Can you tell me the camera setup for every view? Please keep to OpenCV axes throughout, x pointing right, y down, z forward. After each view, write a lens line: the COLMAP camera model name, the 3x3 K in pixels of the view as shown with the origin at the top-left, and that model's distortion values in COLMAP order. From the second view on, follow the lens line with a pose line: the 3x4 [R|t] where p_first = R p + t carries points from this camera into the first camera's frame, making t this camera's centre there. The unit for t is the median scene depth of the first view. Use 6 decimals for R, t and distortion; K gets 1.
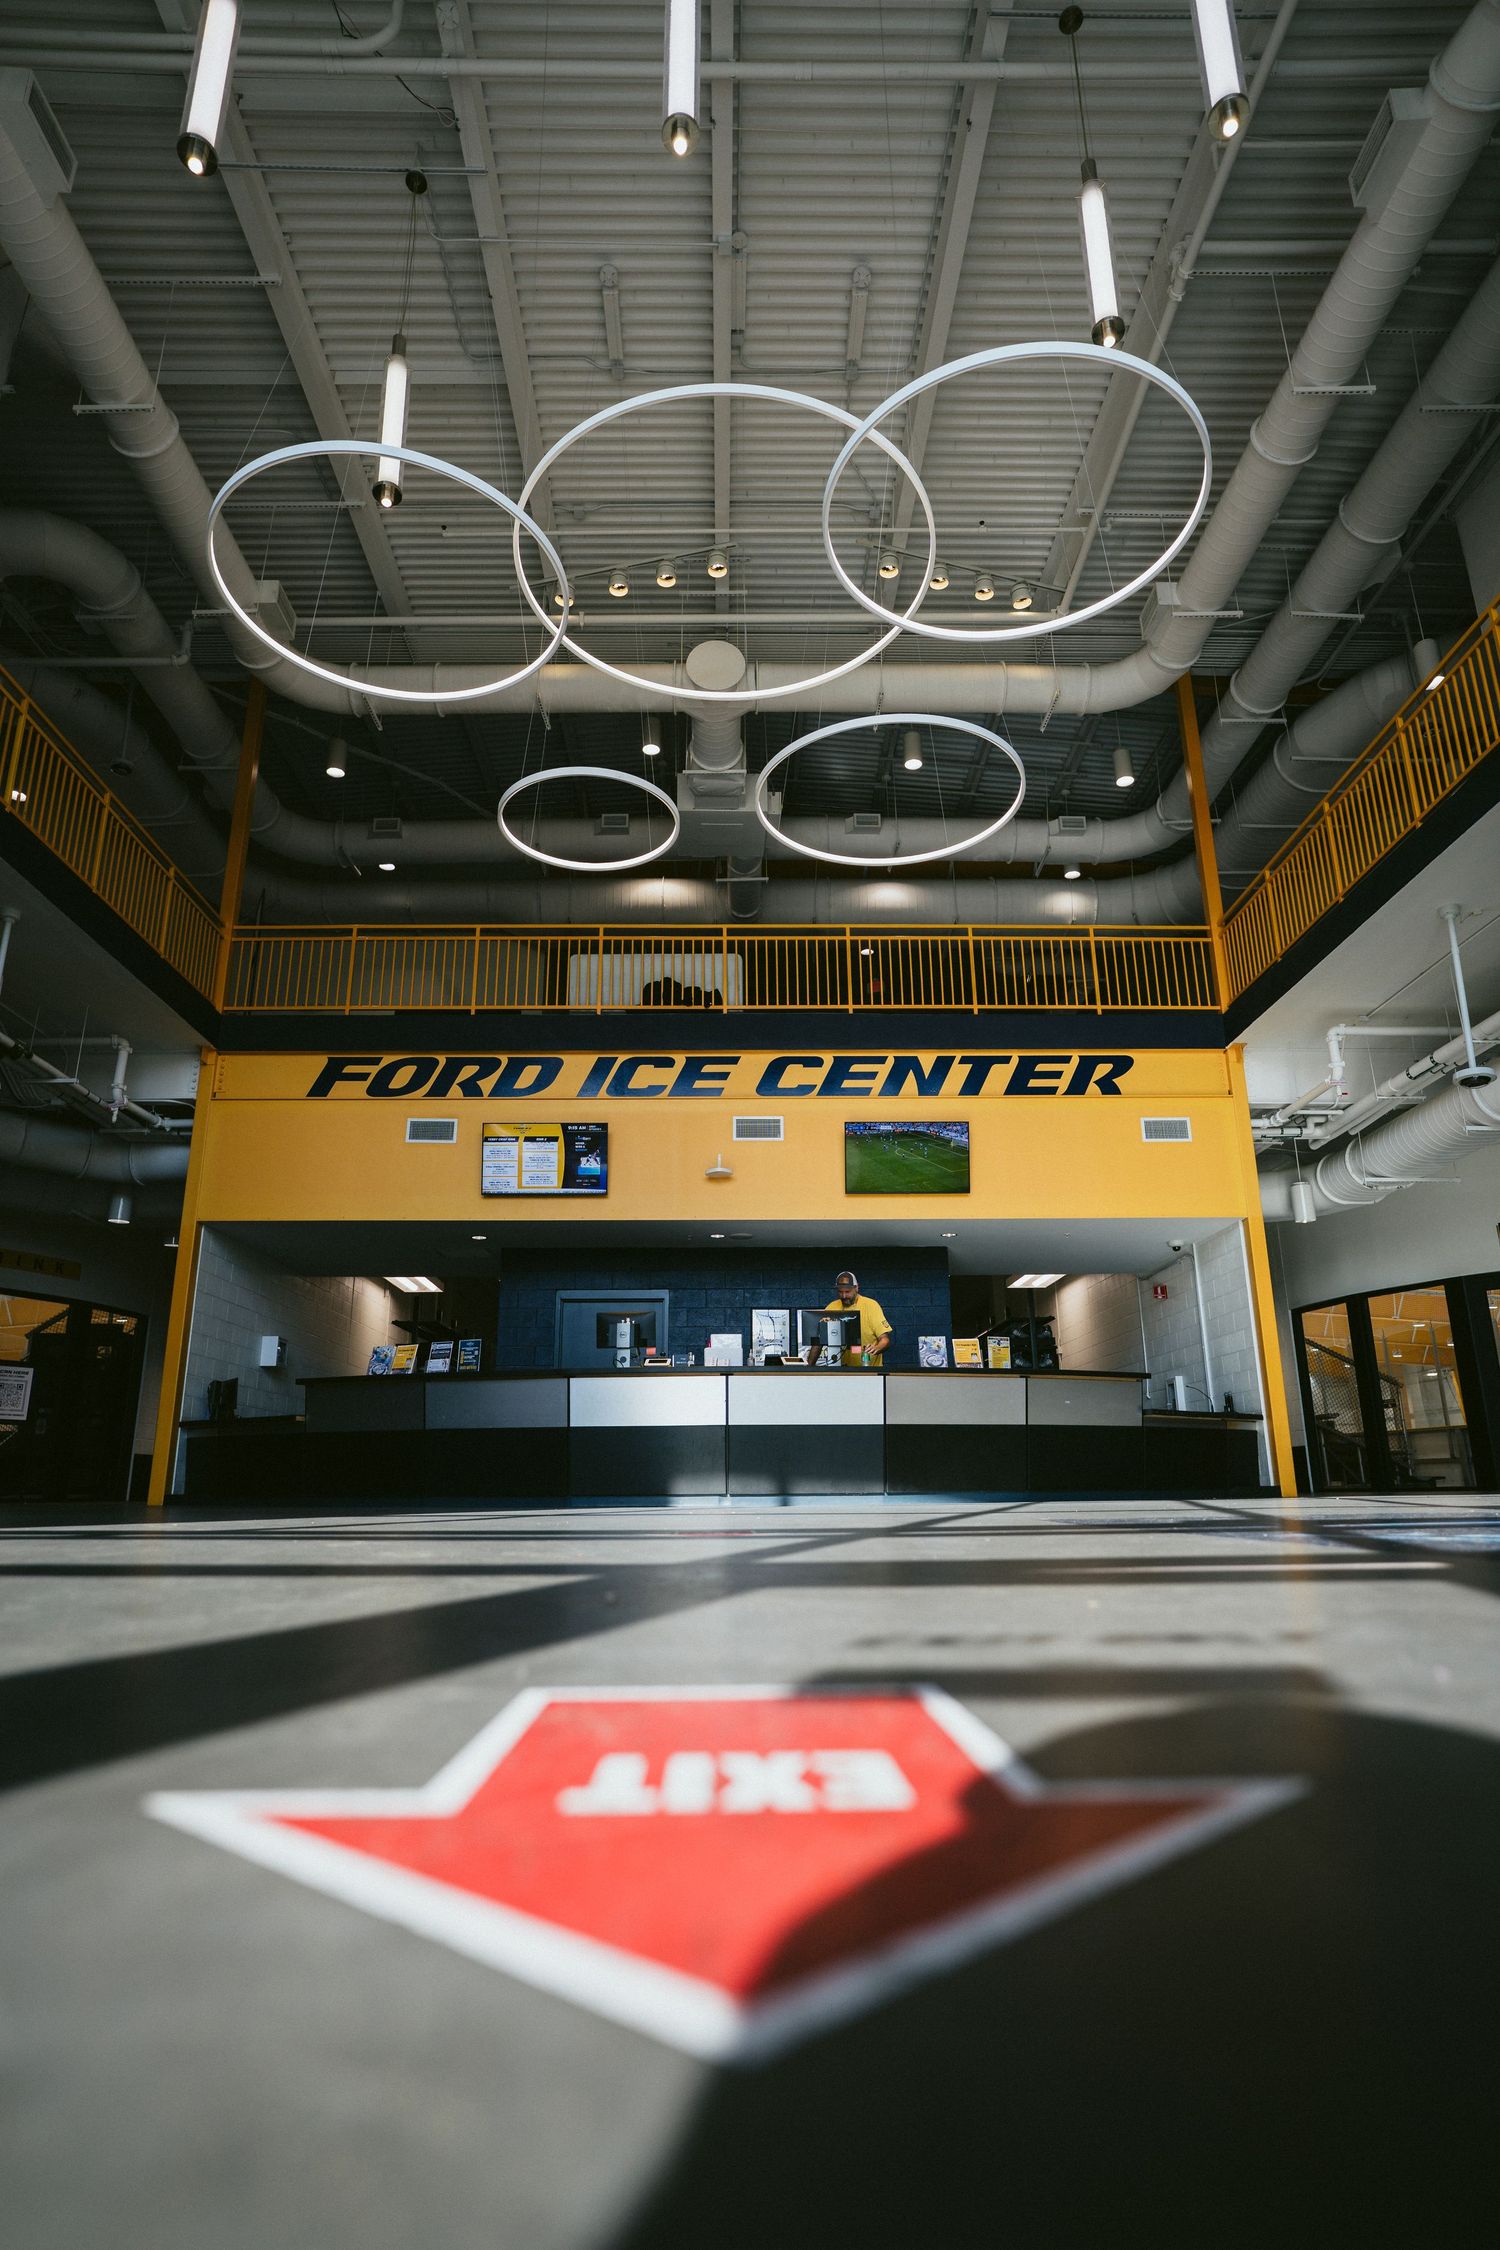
lens RADIAL K [[1220.6, 0, 750.0], [0, 1220.6, 1125.0], [0, 0, 1]] dist [0.000343, 0.000046]
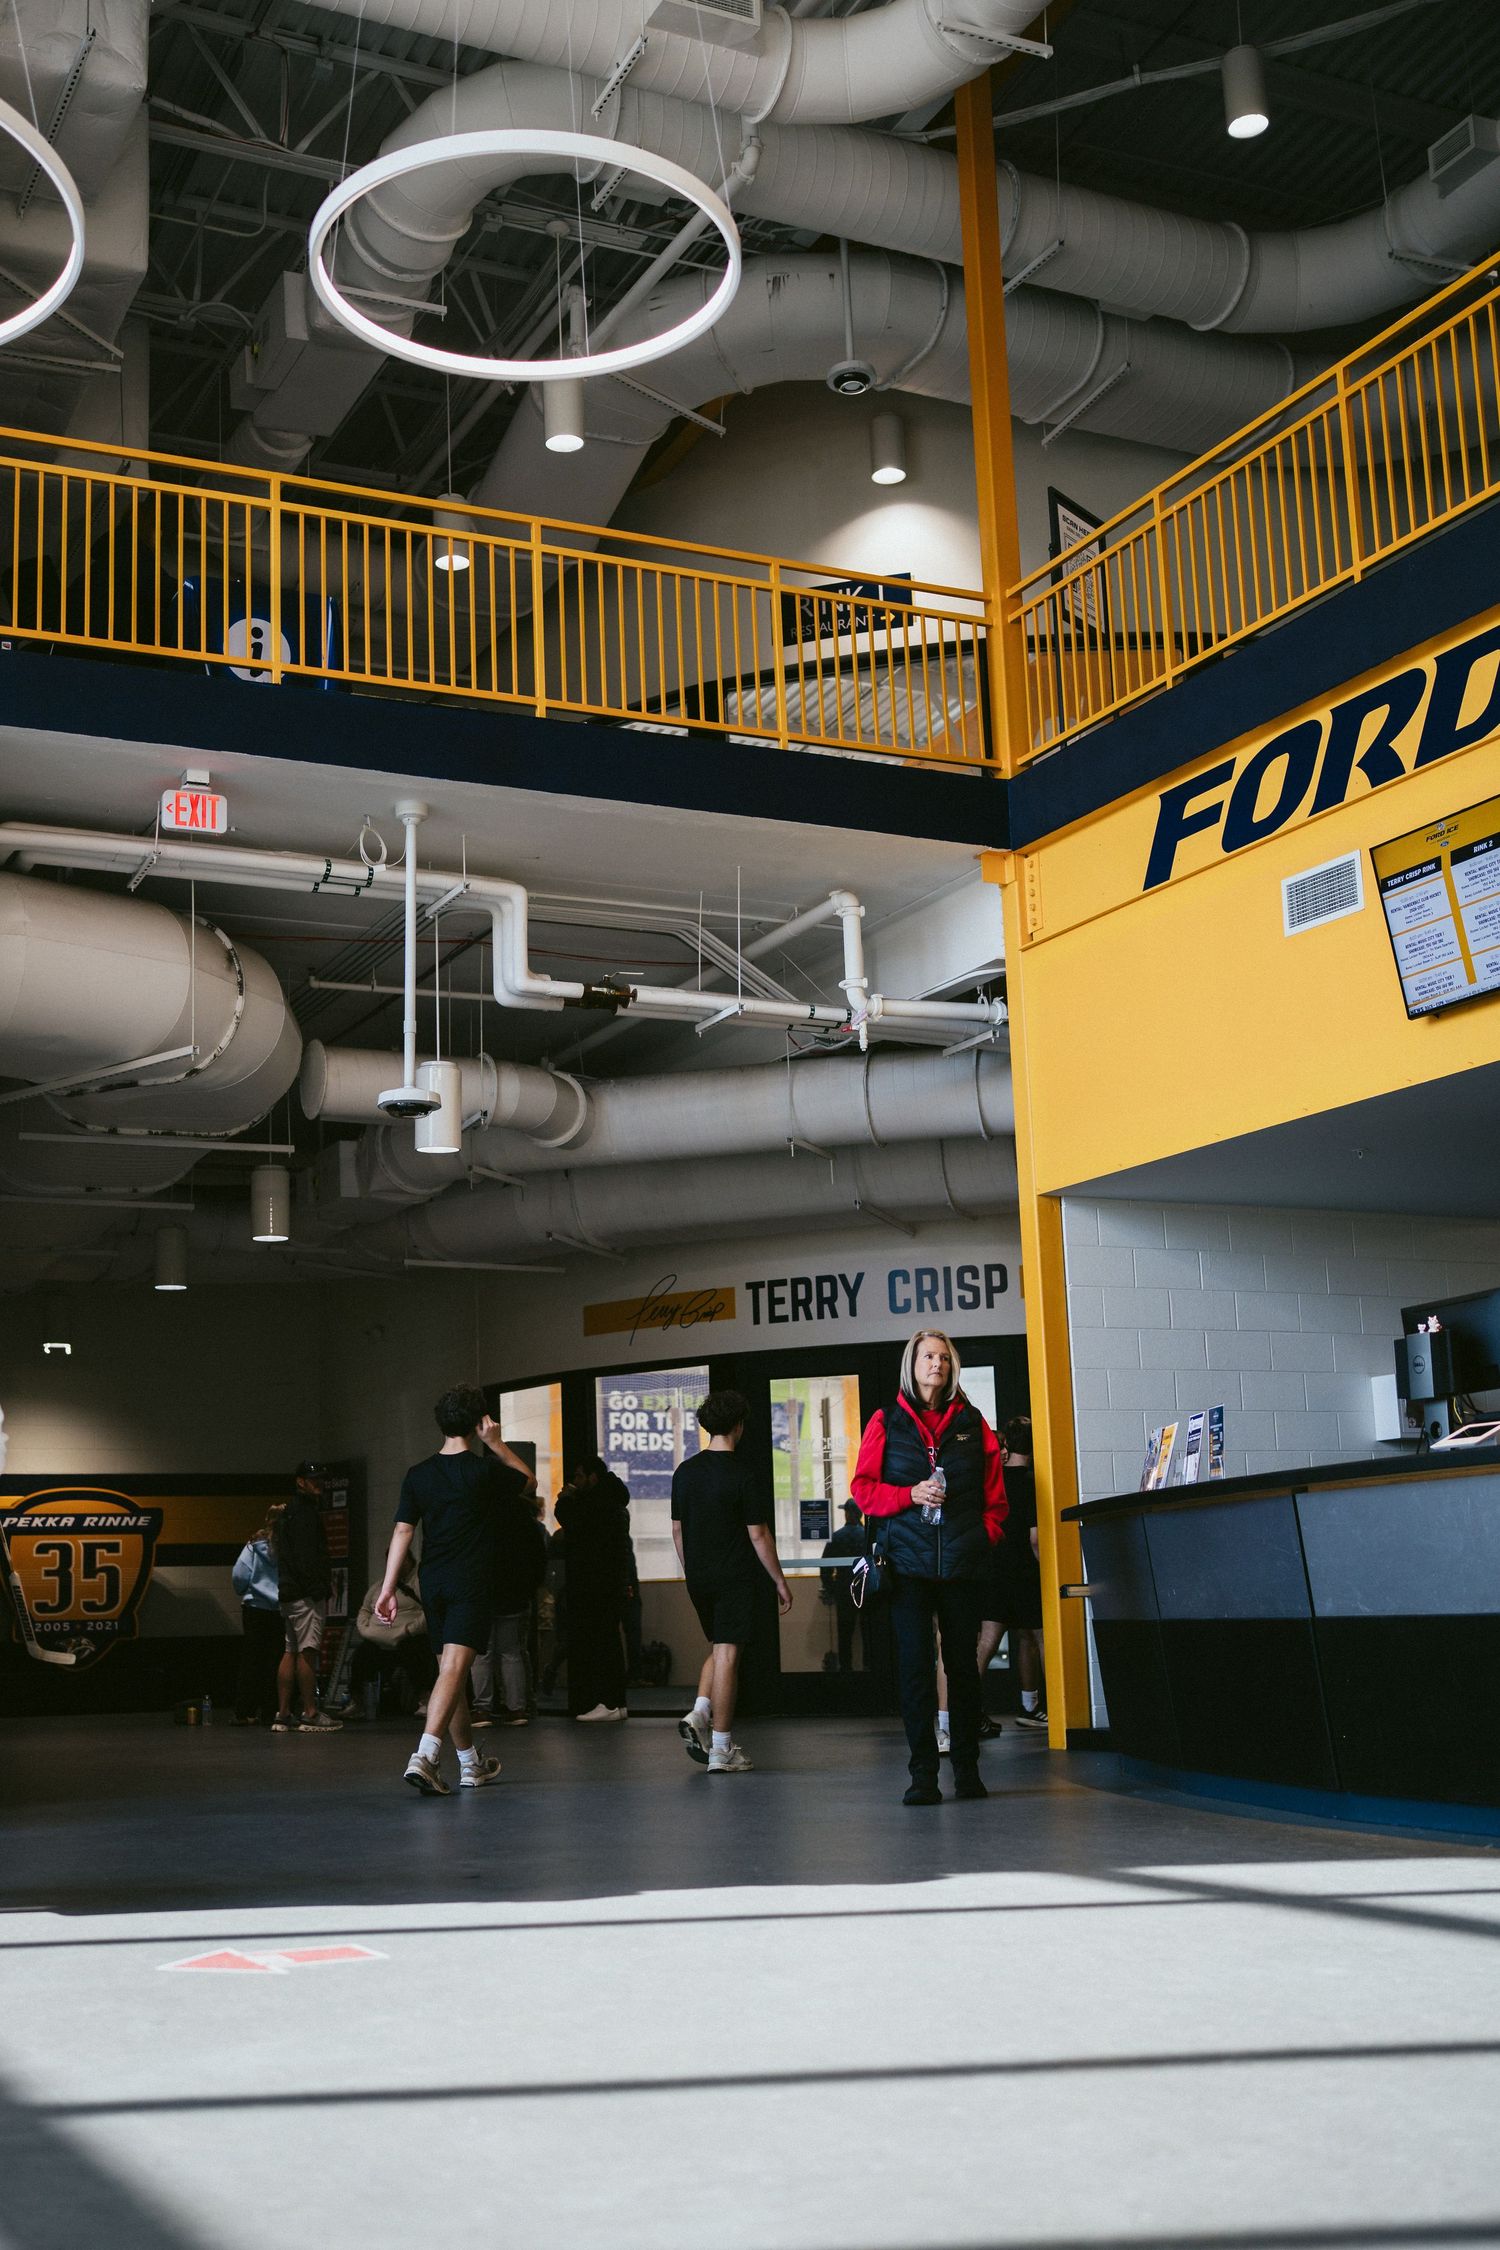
lens RADIAL K [[2578.2, 0, 750.0], [0, 2578.2, 1125.0], [0, 0, 1]] dist [-0.115404, 0.001969]
pose [[0.400591, -0.174974, -0.899395, 0.438020], [0.288936, 0.955637, -0.057223, 0.073755], [0.869507, -0.236944, 0.433376, 0.422958]]
